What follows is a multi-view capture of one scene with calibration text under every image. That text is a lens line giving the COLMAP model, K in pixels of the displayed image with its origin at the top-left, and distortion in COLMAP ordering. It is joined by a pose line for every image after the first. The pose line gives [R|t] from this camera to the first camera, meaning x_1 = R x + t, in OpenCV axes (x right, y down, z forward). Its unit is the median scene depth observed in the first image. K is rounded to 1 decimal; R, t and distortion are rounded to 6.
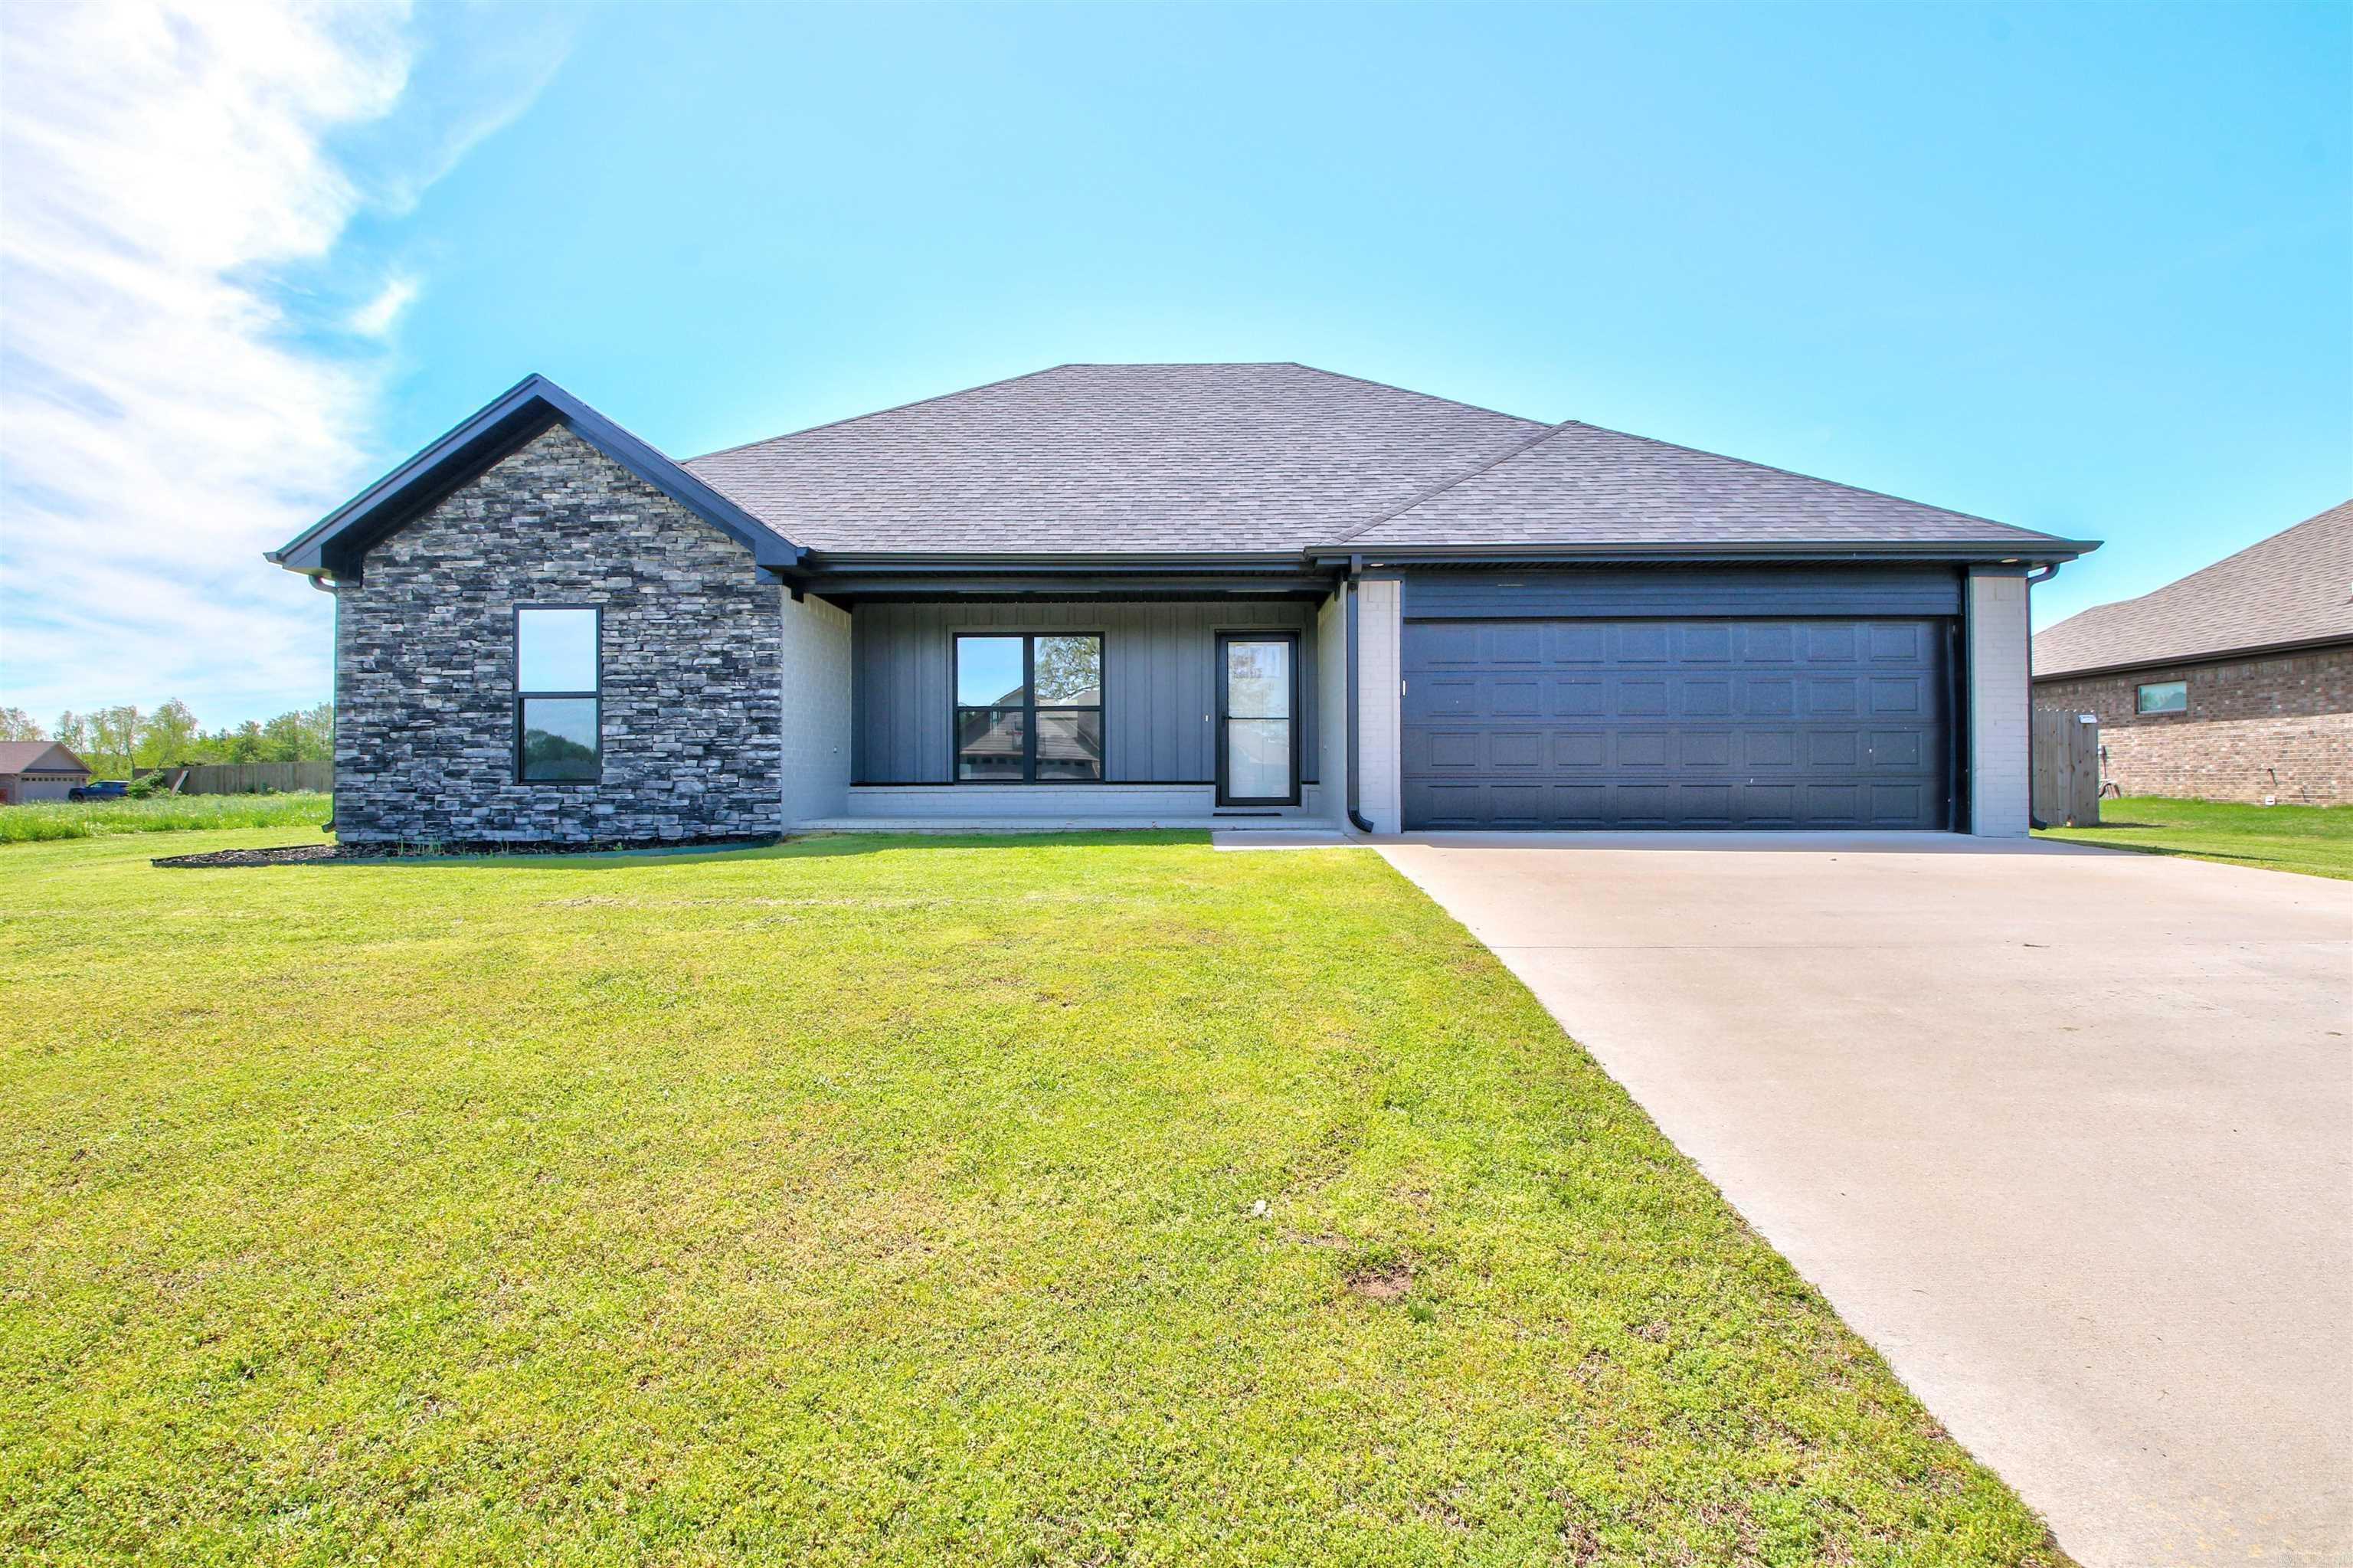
lens RADIAL K [[1091.9, 0, 1170.0], [0, 1091.9, 785.4], [0, 0, 1]] dist [0.007442, -0.017330]
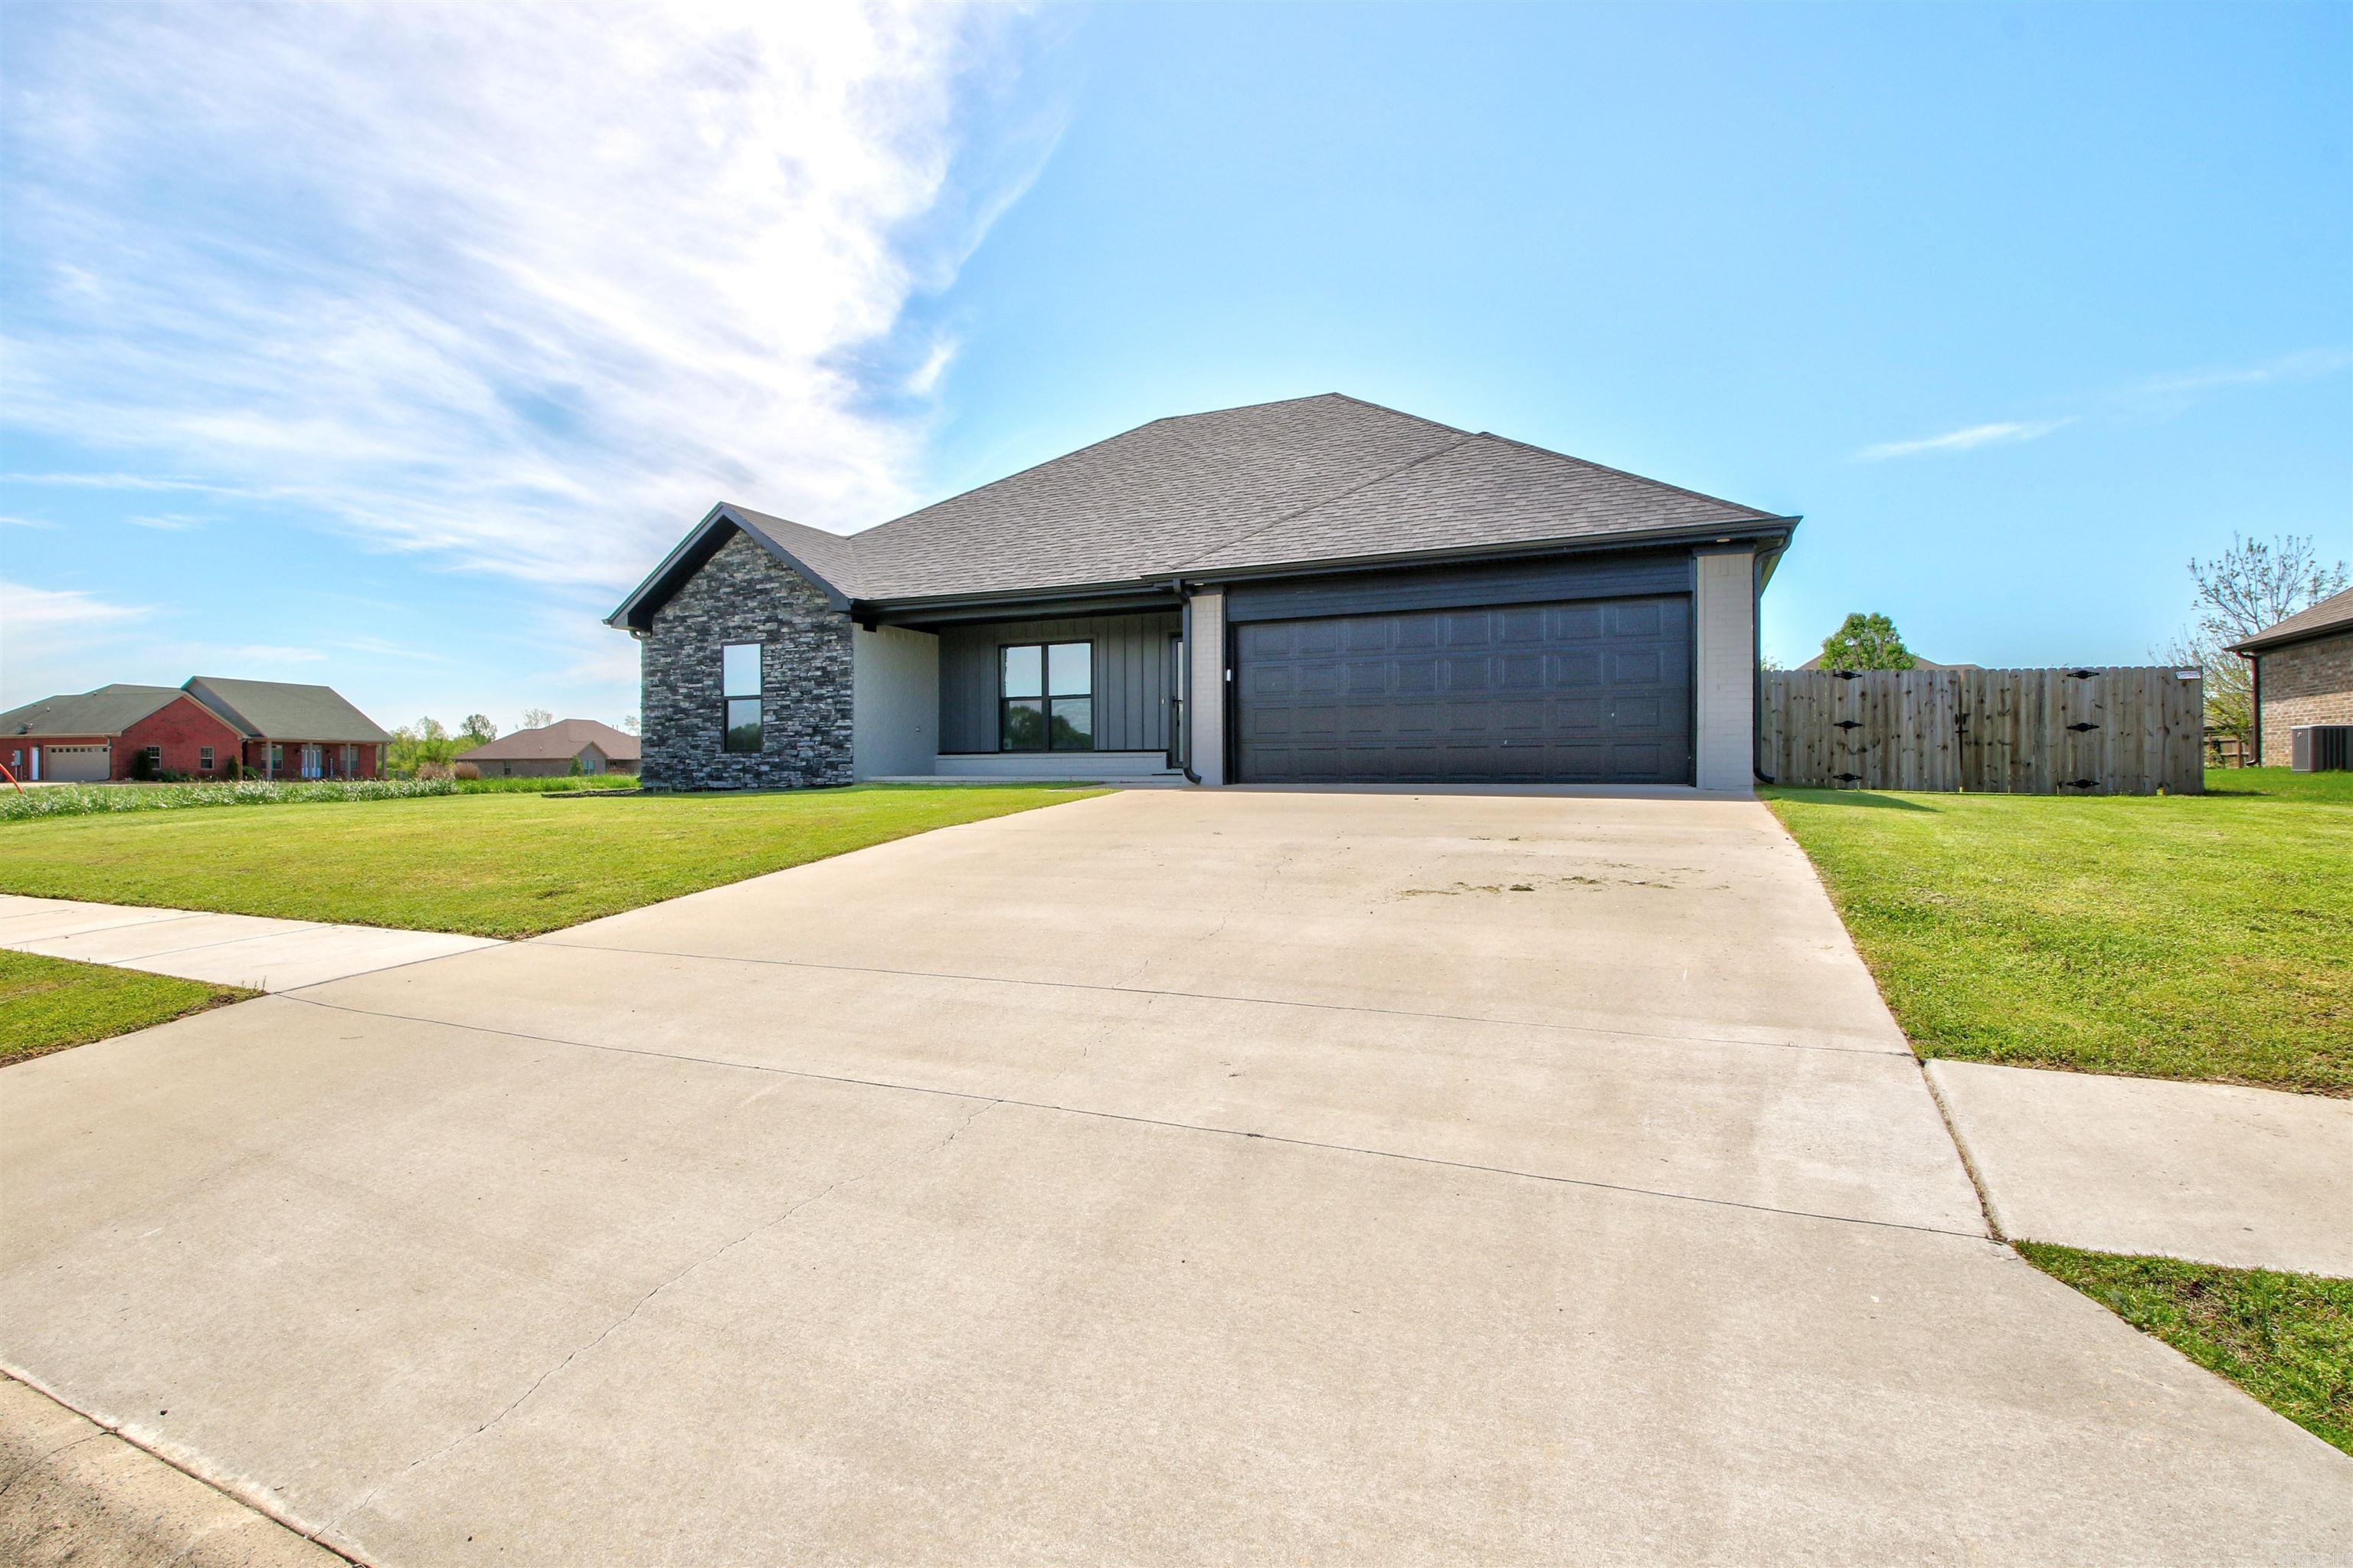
lens RADIAL K [[1090.4, 0, 1184.9], [0, 1090.4, 774.3], [0, 0, 1]] dist [-0.001833, -0.007952]
pose [[0.922678, 0.000415, -0.385571, 0.666102], [0.001731, 0.999985, 0.005217, 0.023671], [0.385568, -0.005481, 0.922663, -0.235796]]
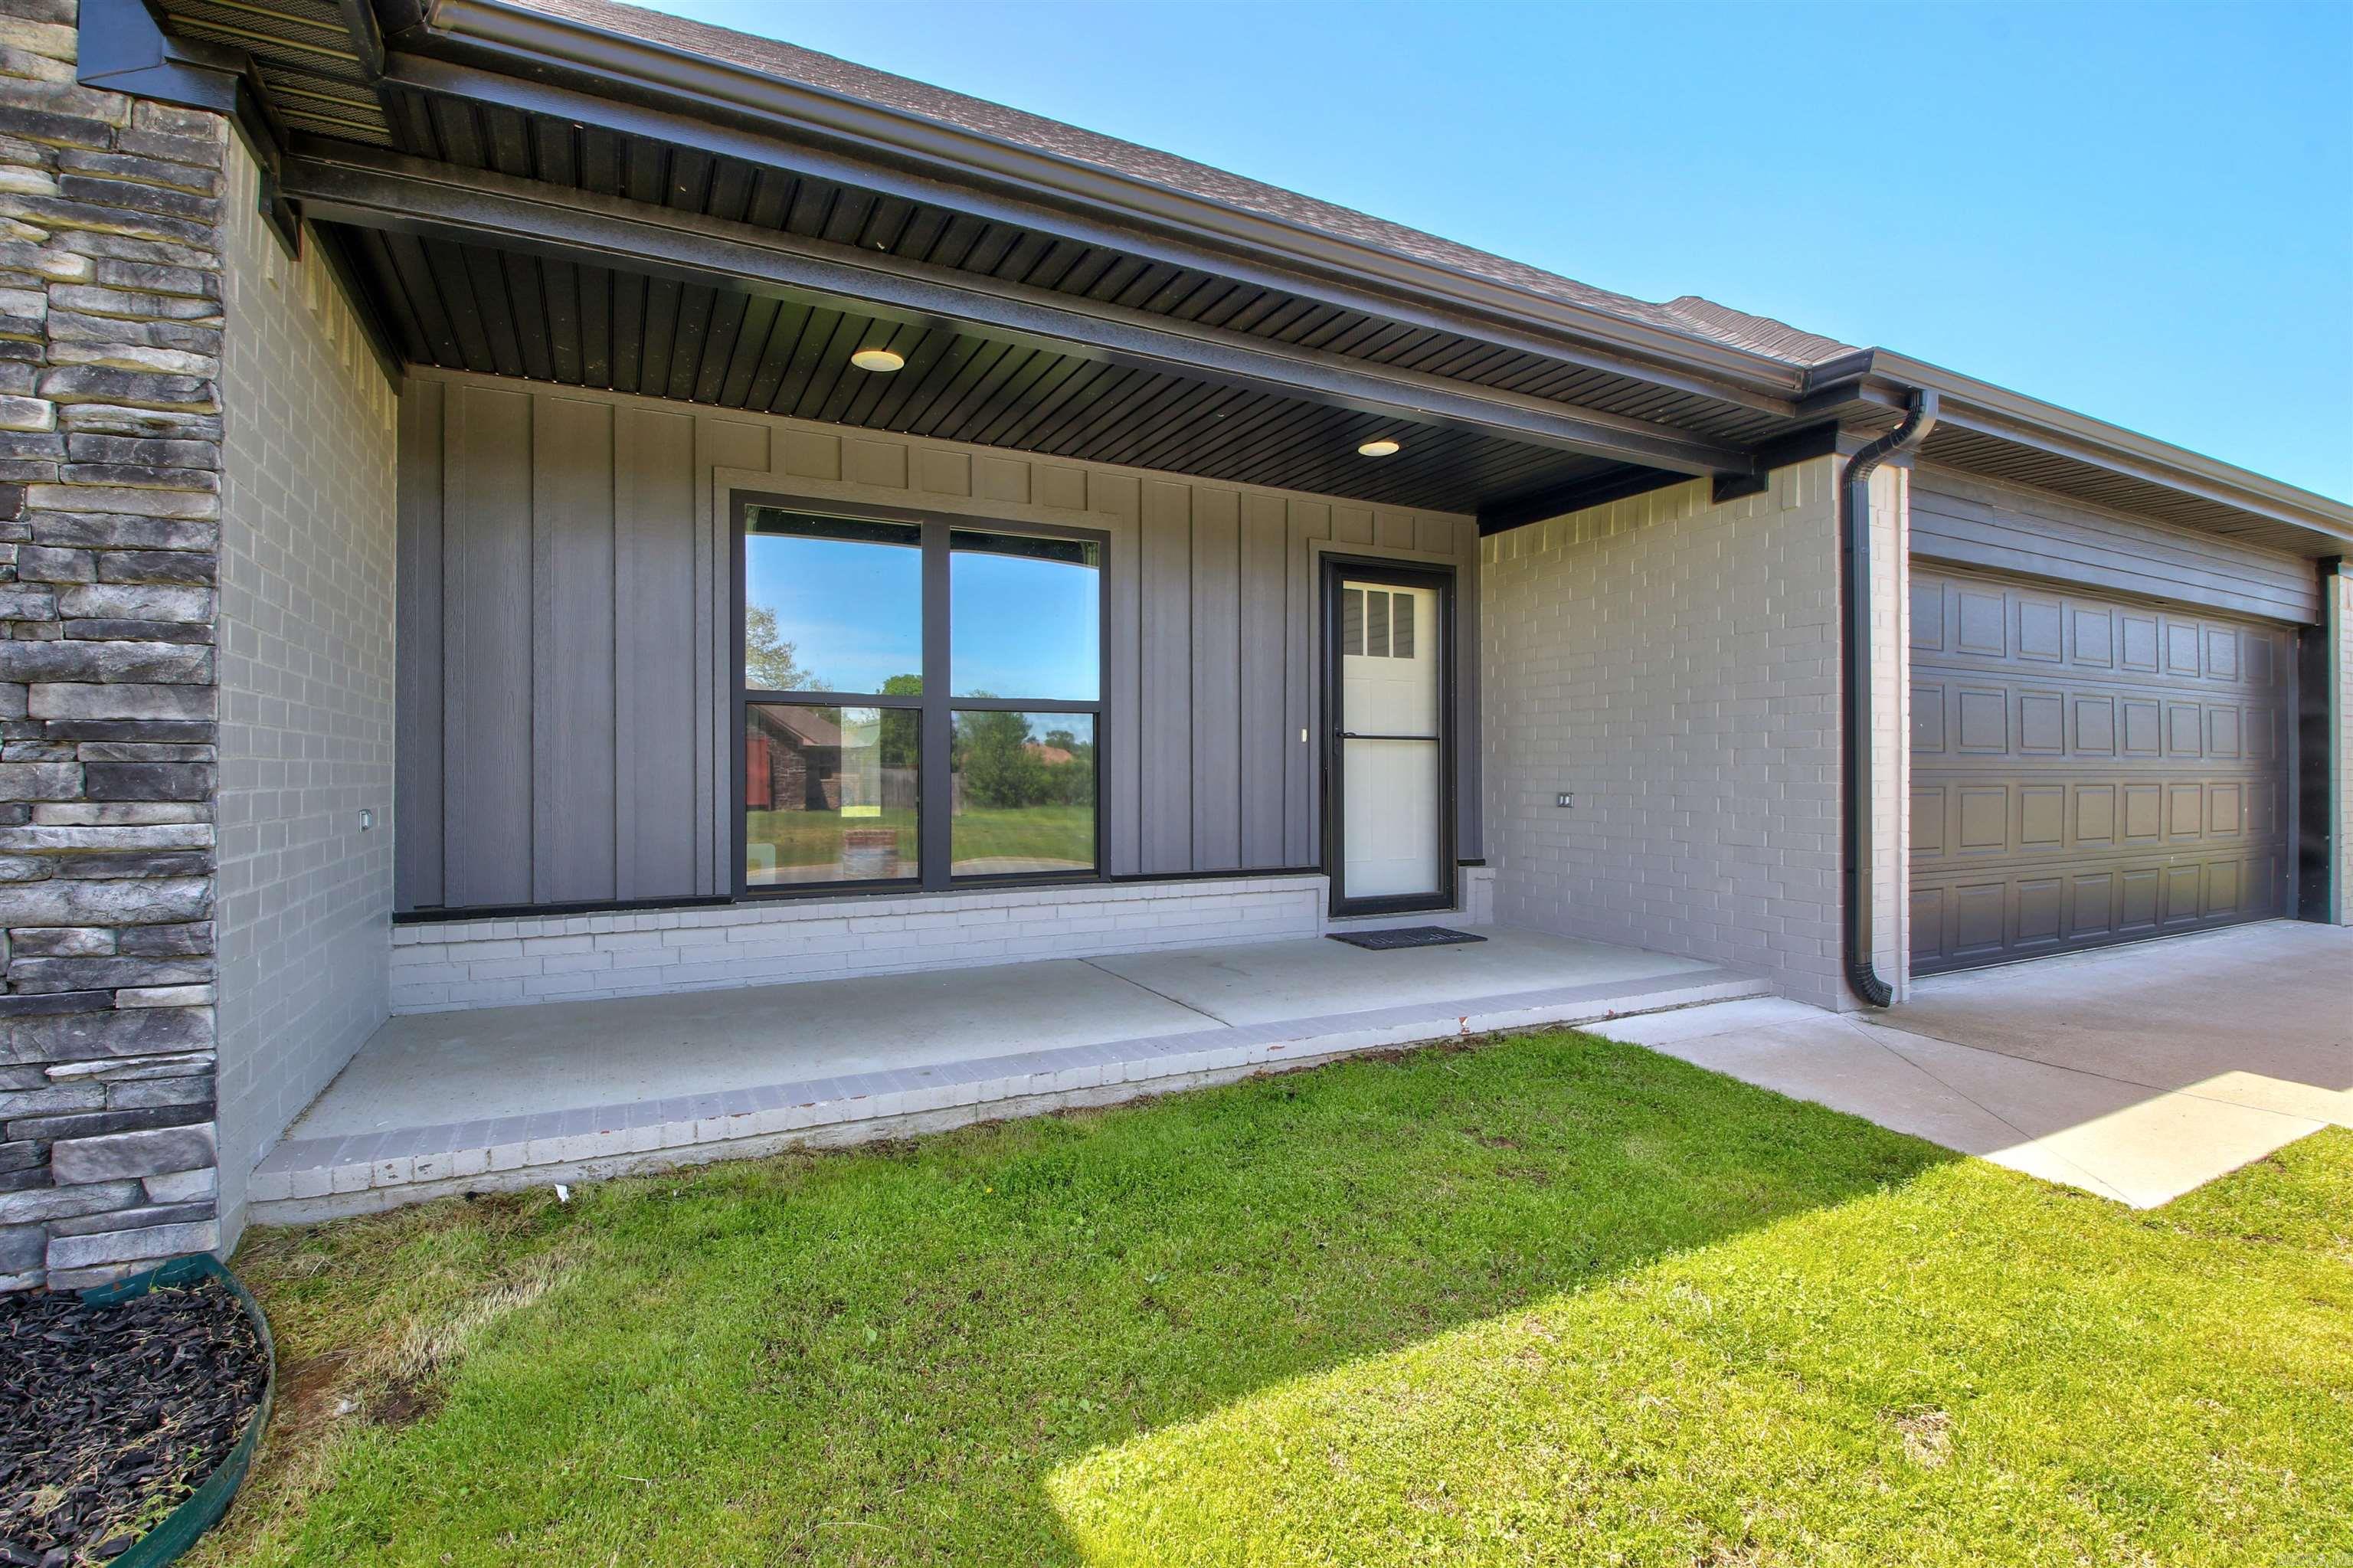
lens RADIAL K [[1091.9, 0, 1178.1], [0, 1091.9, 776.8], [0, 0, 1]] dist [0.007442, -0.017330]
pose [[0.869684, -0.000409, 0.493608, -0.295861], [0.000131, 1.000000, 0.000597, -0.051609], [-0.493608, -0.000455, 0.869684, 0.717989]]
